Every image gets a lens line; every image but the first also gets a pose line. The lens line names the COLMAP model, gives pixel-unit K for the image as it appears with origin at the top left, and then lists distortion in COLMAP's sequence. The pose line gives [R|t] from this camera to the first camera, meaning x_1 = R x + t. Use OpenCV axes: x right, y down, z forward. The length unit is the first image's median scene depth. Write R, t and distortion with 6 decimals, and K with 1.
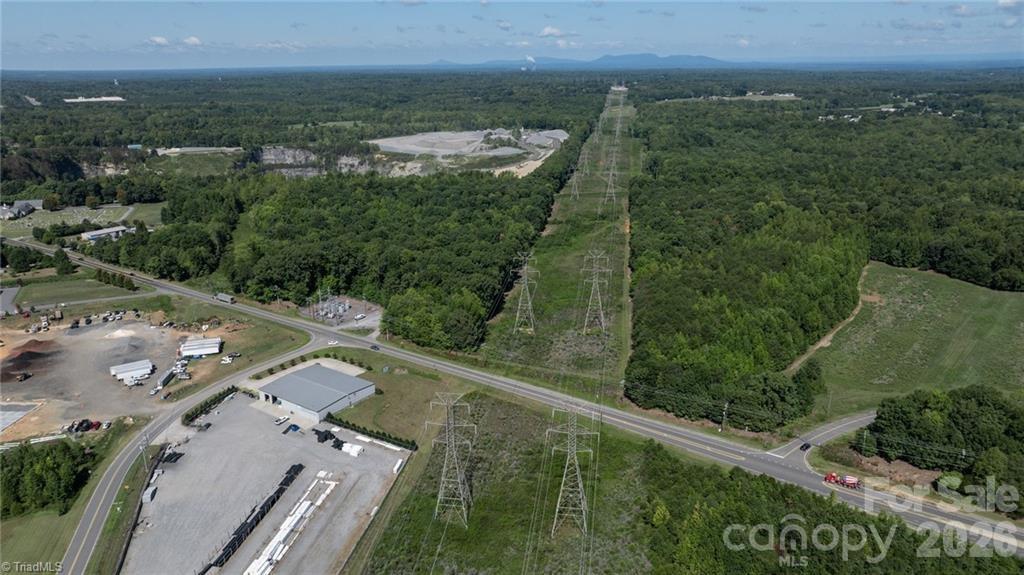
lens RADIAL K [[720.7, 0, 512.0], [0, 720.7, 287.5], [0, 0, 1]] dist [-0.039477, 0.047325]
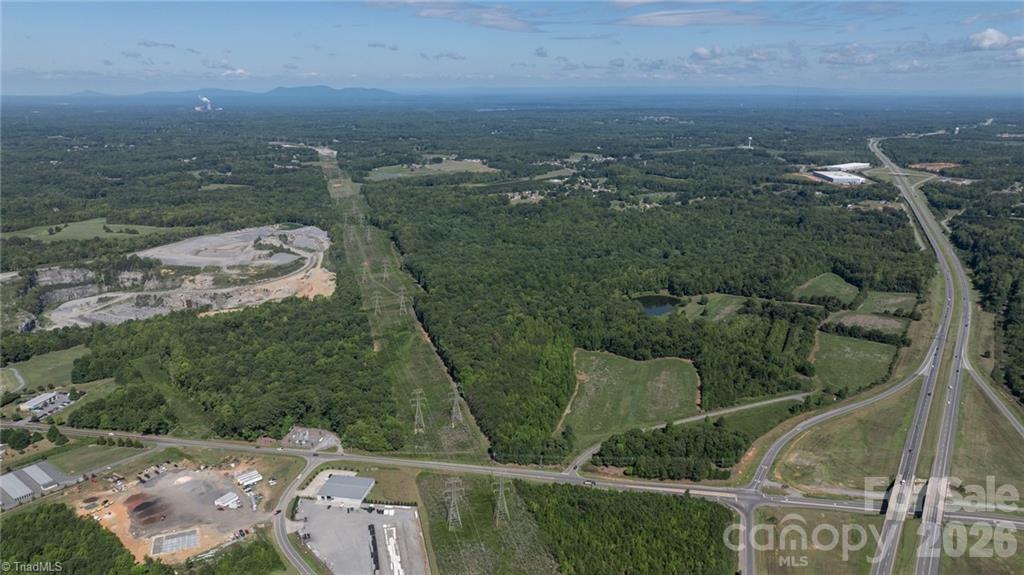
lens RADIAL K [[719.3, 0, 512.0], [0, 719.3, 287.5], [0, 0, 1]] dist [-0.021382, 0.001766]
pose [[0.908595, -0.103625, 0.404619, -0.376287], [0.118383, 0.992901, -0.011547, -0.202680], [-0.400550, 0.058392, 0.914413, -0.620264]]
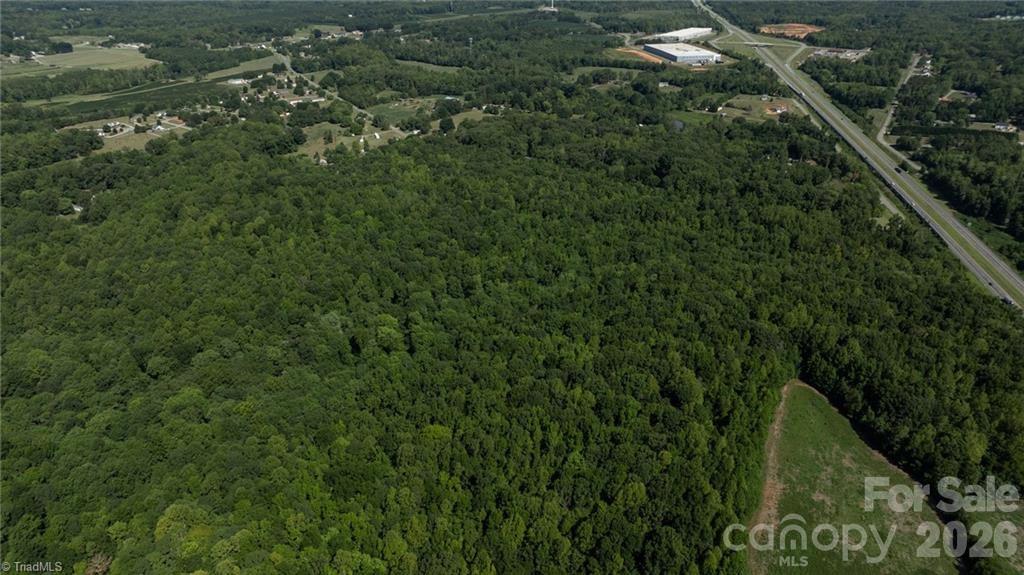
lens RADIAL K [[720.7, 0, 512.0], [0, 720.7, 287.5], [0, 0, 1]] dist [-0.039477, 0.047325]
pose [[0.767685, -0.273299, 0.579627, 1.024897], [0.191642, 0.961015, 0.199307, -0.548668], [-0.611501, -0.041924, 0.790132, 0.879754]]
